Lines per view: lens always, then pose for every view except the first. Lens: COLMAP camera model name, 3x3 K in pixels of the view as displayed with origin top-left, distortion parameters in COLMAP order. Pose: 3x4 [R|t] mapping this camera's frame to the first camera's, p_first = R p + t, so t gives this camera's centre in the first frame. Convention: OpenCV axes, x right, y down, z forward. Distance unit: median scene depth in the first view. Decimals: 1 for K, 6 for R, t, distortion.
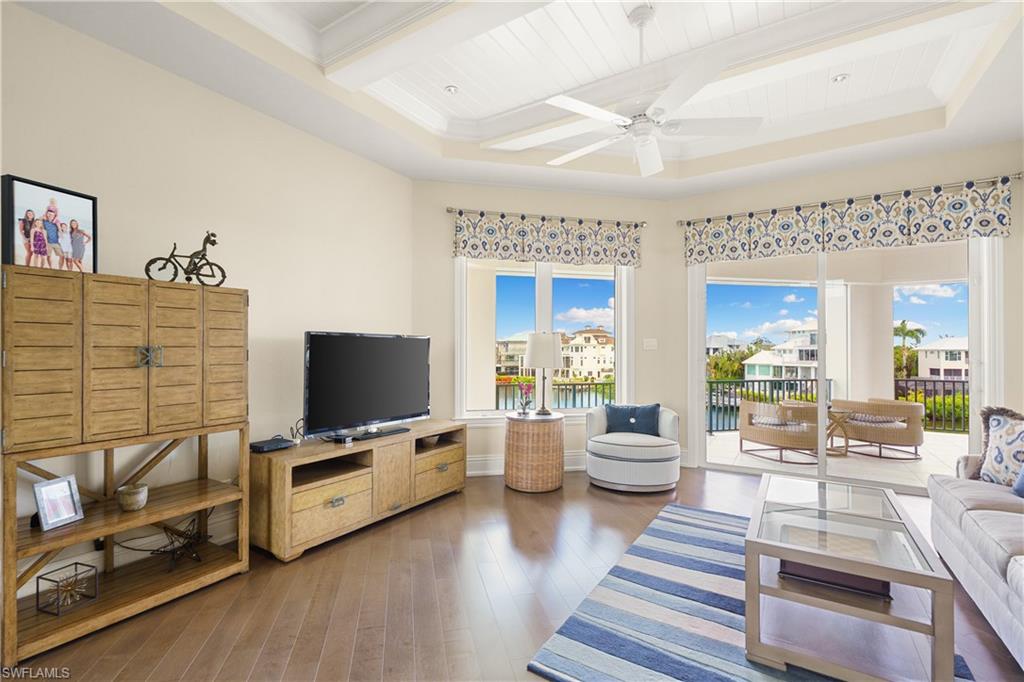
lens RADIAL K [[456.7, 0, 509.3], [0, 456.7, 344.9], [0, 0, 1]] dist [-0.000393, -0.000513]
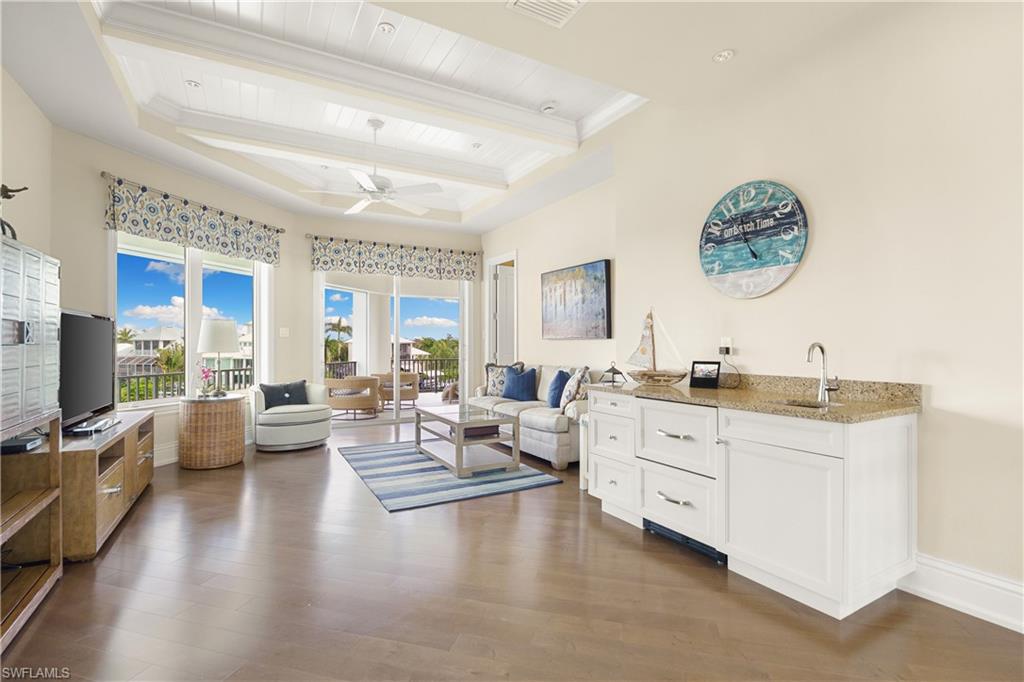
lens RADIAL K [[475.2, 0, 512.0], [0, 475.2, 341.0], [0, 0, 1]] dist [-0.018295, -0.000069]
pose [[0.475848, 0.003005, 0.879522, -0.543743], [-0.008870, 0.999960, 0.001383, 0.014823], [-0.879483, -0.008460, 0.475855, -0.116094]]
